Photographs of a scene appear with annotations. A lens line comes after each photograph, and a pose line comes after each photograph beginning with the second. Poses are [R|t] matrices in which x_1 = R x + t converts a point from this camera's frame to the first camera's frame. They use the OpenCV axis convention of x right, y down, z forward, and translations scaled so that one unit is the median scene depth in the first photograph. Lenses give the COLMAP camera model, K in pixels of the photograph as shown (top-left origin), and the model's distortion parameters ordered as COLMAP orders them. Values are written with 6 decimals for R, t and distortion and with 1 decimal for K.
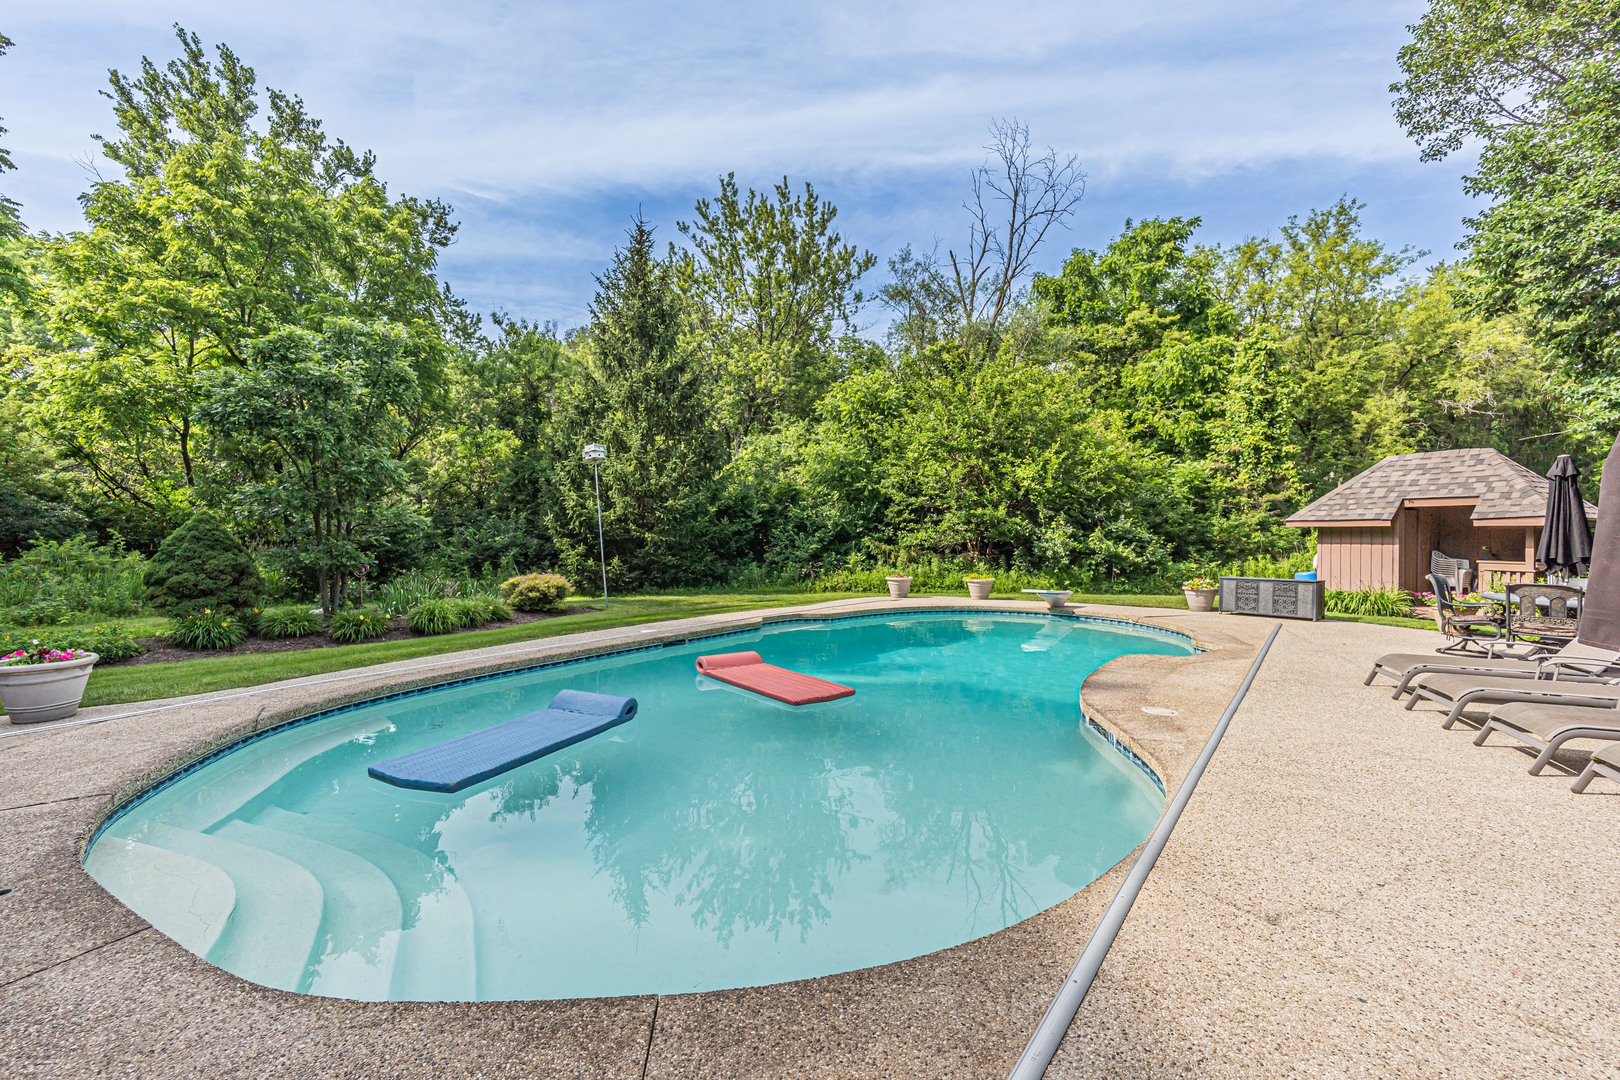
lens RADIAL K [[691.8, 0, 809.6], [0, 691.8, 548.7], [0, 0, 1]] dist [0.000059, -0.000220]
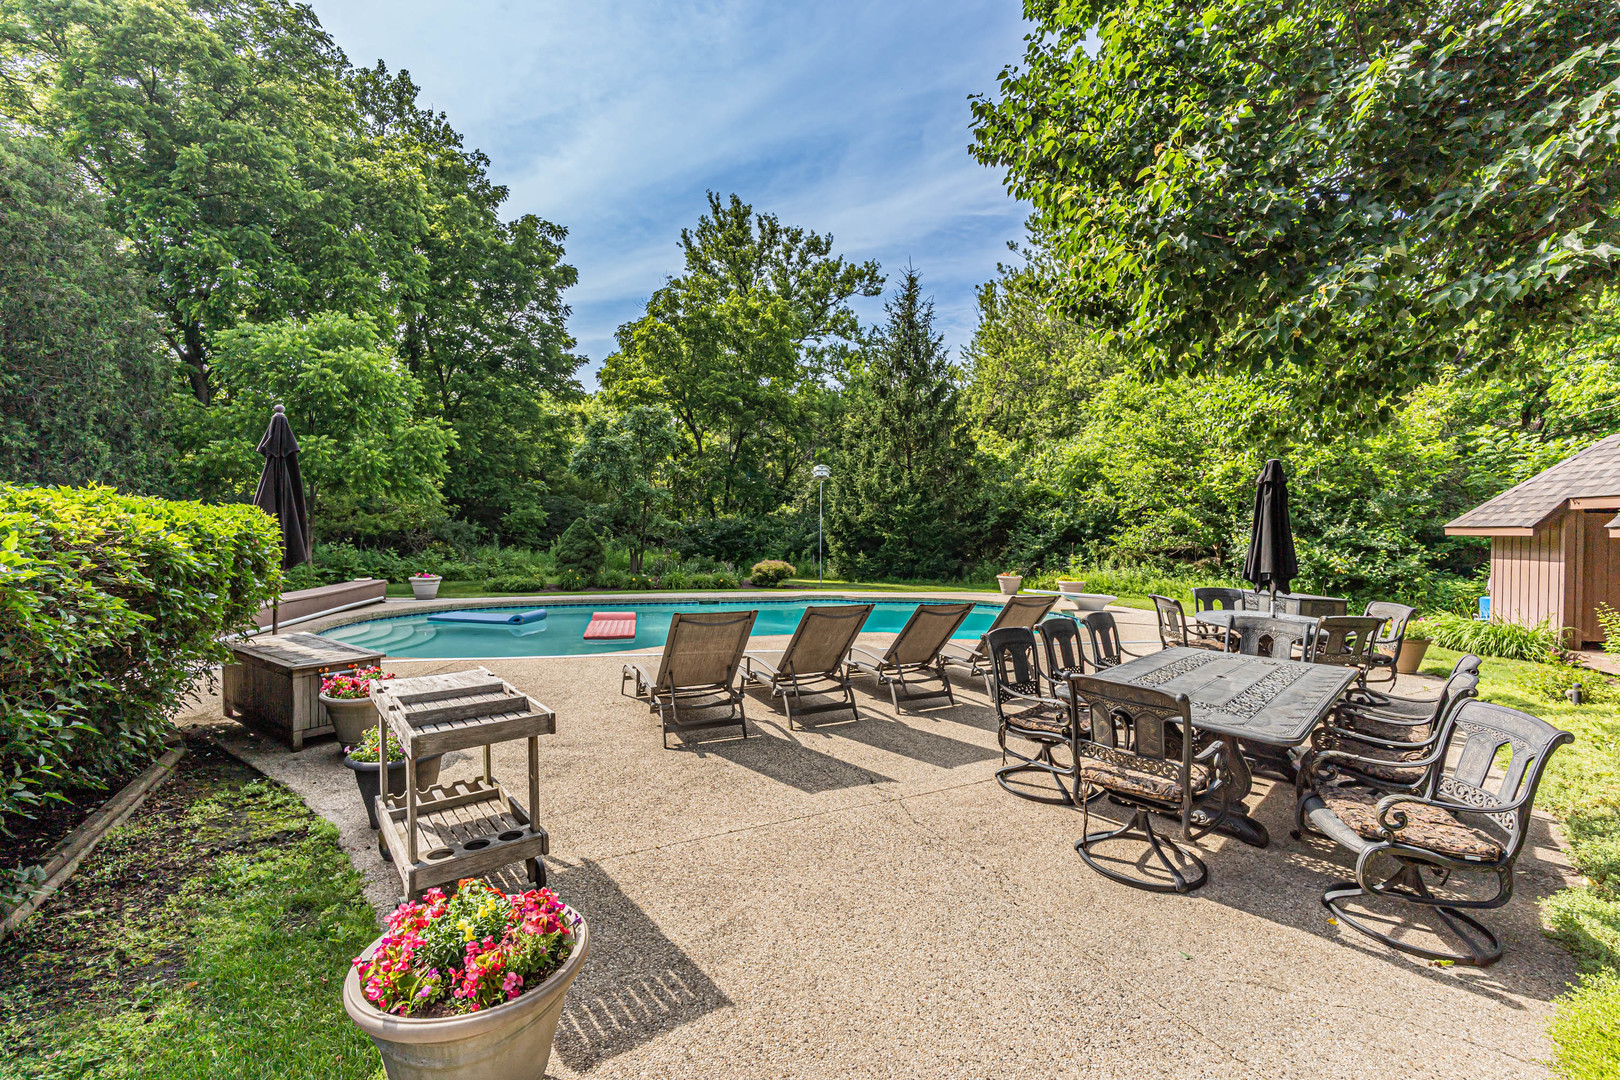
lens RADIAL K [[691.8, 0, 814.0], [0, 691.8, 547.0], [0, 0, 1]] dist [0.000059, -0.000220]
pose [[0.773226, 0.026166, -0.633591, 0.406453], [-0.025908, 0.999618, 0.009665, -0.004559], [0.633601, 0.008942, 0.773608, -0.026401]]
